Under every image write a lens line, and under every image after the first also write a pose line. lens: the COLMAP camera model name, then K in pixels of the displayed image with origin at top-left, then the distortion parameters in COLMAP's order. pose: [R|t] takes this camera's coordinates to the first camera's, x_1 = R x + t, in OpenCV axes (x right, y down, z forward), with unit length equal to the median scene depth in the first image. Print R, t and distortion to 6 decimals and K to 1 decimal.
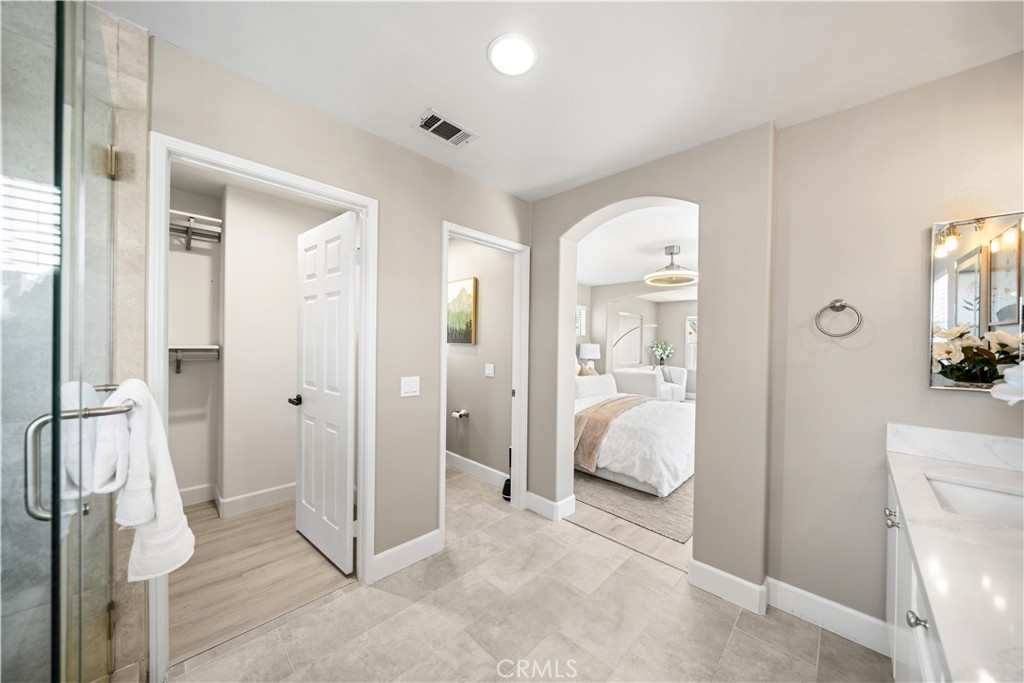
lens RADIAL K [[352.5, 0, 515.0], [0, 352.5, 342.7], [0, 0, 1]] dist [-0.004888, -0.000009]
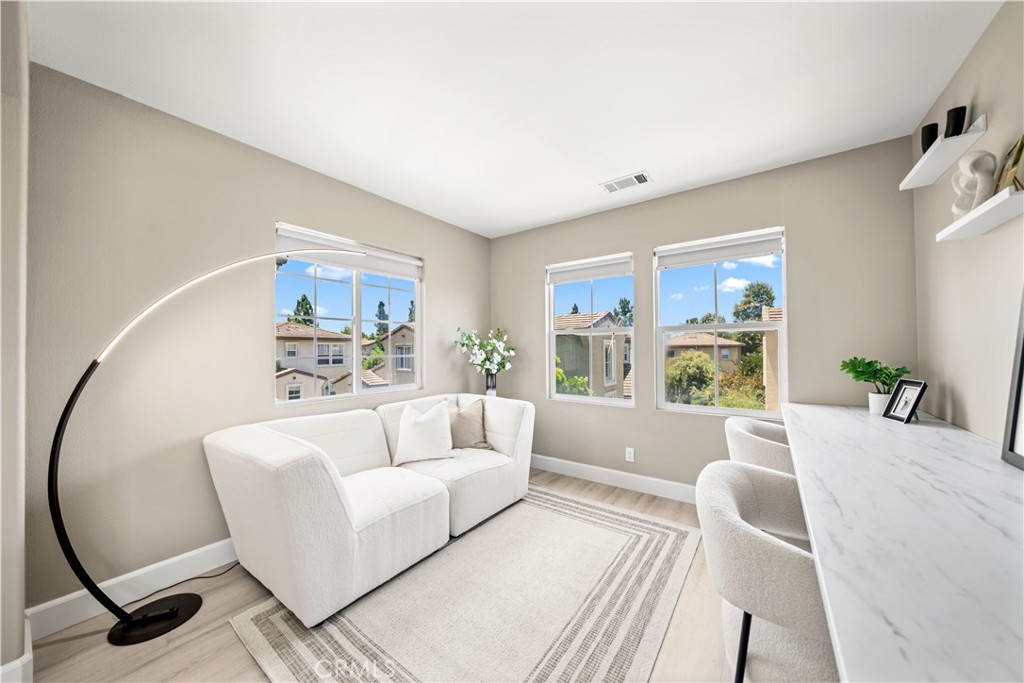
lens RADIAL K [[349.5, 0, 516.5], [0, 349.5, 344.5], [0, 0, 1]] dist [-0.005250, 0.000024]
pose [[0.989508, -0.019938, 0.143095, 1.231801], [0.021507, 0.999724, -0.009421, 0.055921], [-0.142868, 0.012400, 0.989664, 1.904159]]
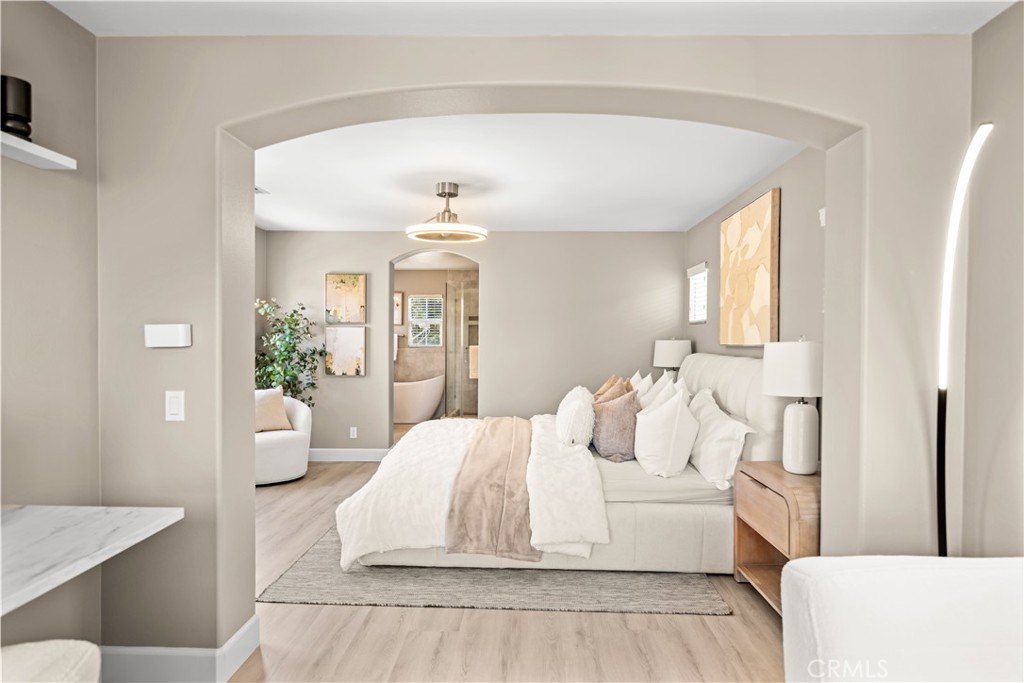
lens RADIAL K [[573.7, 0, 517.0], [0, 573.7, 345.9], [0, 0, 1]] dist [0.005720, 0.002120]
pose [[-0.737798, -0.009018, -0.674961, 1.517098], [-0.019485, 0.999779, 0.007942, 0.015423], [0.674740, 0.019011, -0.737810, 2.673063]]
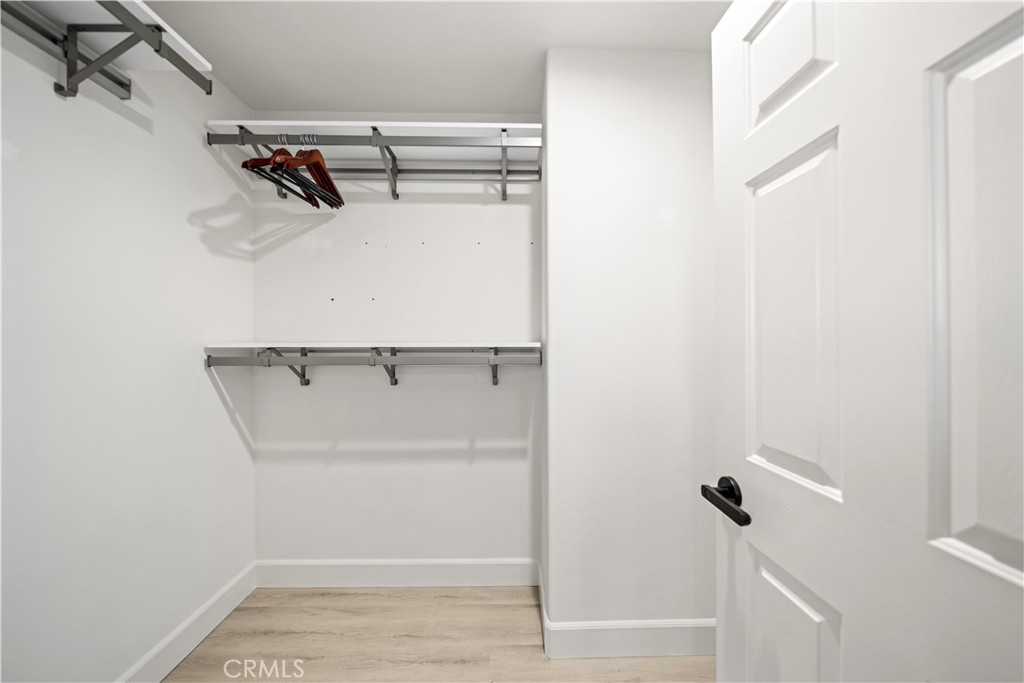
lens RADIAL K [[352.5, 0, 515.0], [0, 352.5, 342.7], [0, 0, 1]] dist [-0.004888, -0.000009]
pose [[0.709959, -0.013204, -0.704120, -0.443403], [0.010267, 0.999912, -0.008398, 0.013096], [0.704169, -0.001267, 0.710032, 0.532018]]
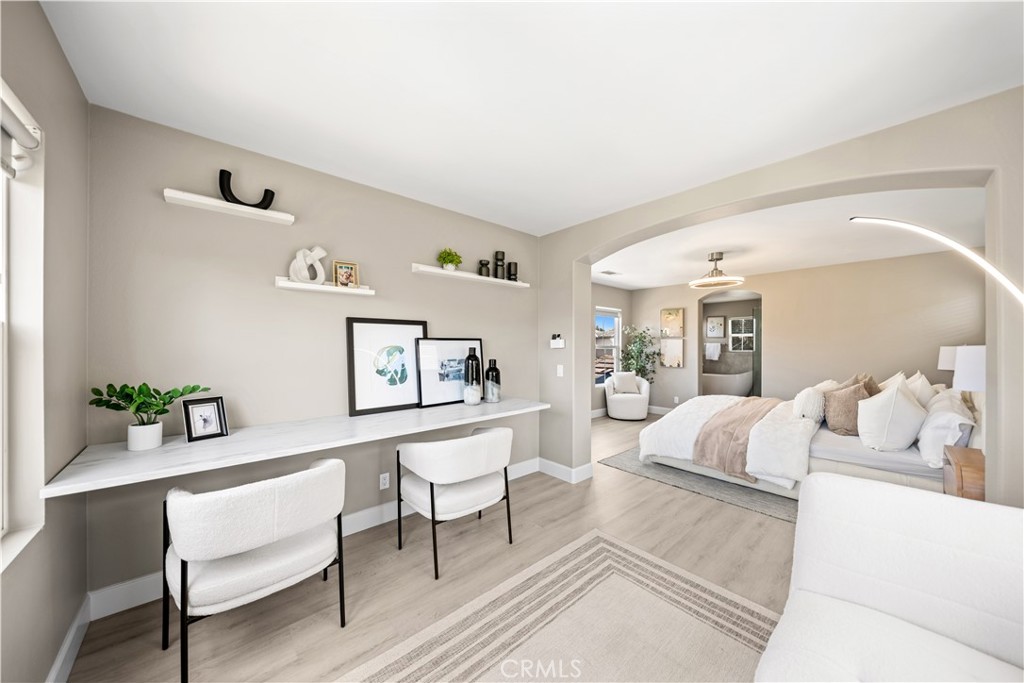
lens RADIAL K [[349.5, 0, 516.5], [0, 349.5, 344.5], [0, 0, 1]] dist [-0.005250, 0.000024]
pose [[-0.997377, -0.017180, 0.070318, 1.399407], [-0.017000, 0.999851, 0.003153, 0.017923], [-0.070361, 0.001949, -0.997520, 3.024093]]
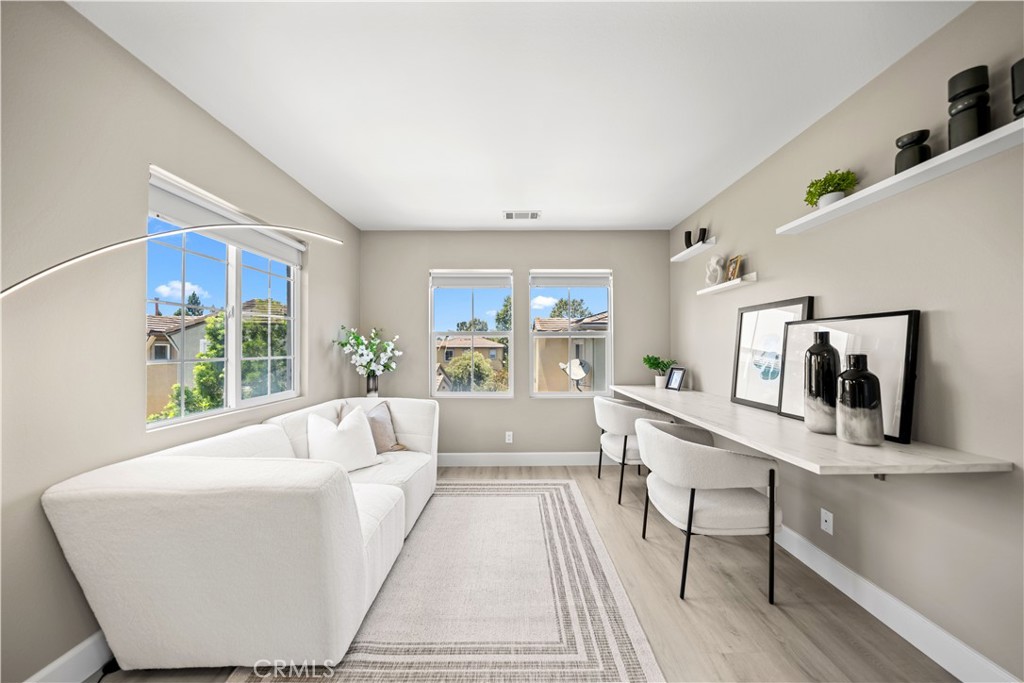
lens RADIAL K [[349.5, 0, 516.5], [0, 349.5, 344.5], [0, 0, 1]] dist [-0.005250, 0.000024]
pose [[0.713105, -0.008092, 0.701010, 0.840579], [0.011579, 0.999933, -0.000237, 0.048229], [-0.700961, 0.008286, 0.713151, 1.972789]]
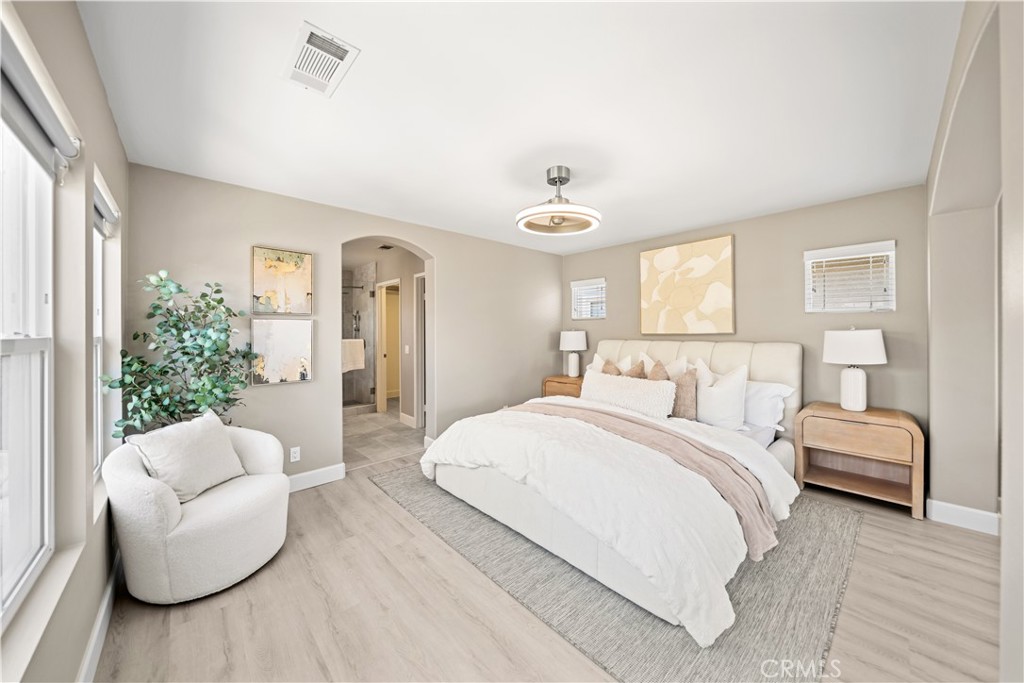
lens RADIAL K [[356.9, 0, 517.0], [0, 356.9, 330.9], [0, 0, 1]] dist [-0.005718, -0.000043]
pose [[-0.049708, -0.012652, -0.998684, 1.530237], [0.000873, 0.999919, -0.012711, 0.021142], [0.998763, -0.001503, -0.049693, 1.375712]]
